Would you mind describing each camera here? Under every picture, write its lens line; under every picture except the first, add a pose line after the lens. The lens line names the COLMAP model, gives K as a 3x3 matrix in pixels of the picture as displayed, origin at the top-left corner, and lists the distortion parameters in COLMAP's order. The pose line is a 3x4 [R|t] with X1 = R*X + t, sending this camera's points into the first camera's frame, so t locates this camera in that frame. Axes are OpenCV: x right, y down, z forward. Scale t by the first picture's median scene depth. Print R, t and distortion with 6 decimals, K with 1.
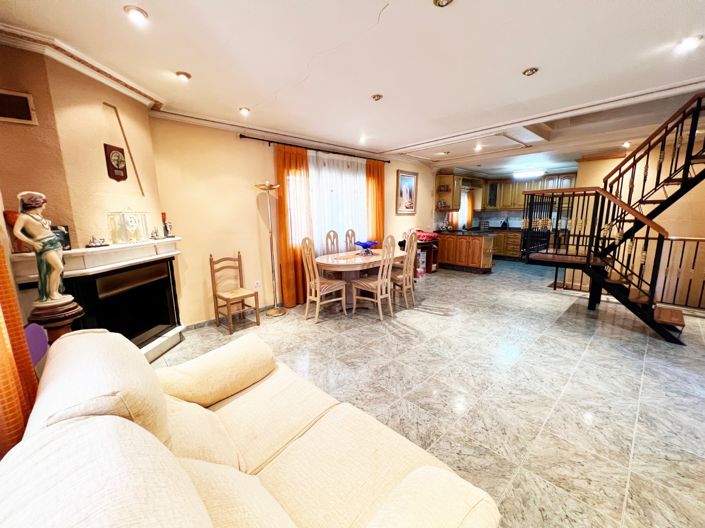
lens RADIAL K [[280.9, 0, 349.7], [0, 280.9, 262.6], [0, 0, 1]] dist [-0.000462, 0.000021]
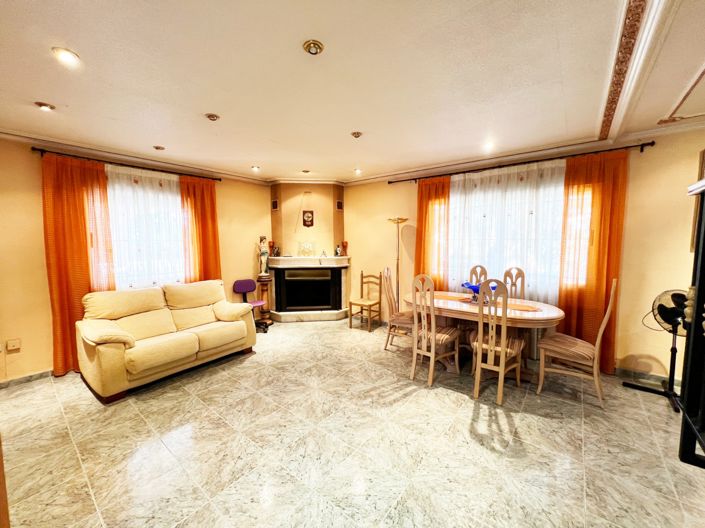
lens RADIAL K [[280.9, 0, 349.7], [0, 280.9, 262.6], [0, 0, 1]] dist [-0.000462, 0.000021]
pose [[0.157670, 0.090668, -0.983321, 0.868006], [-0.168784, 0.983597, 0.063630, -0.145459], [0.972960, 0.155937, 0.170387, 0.665116]]
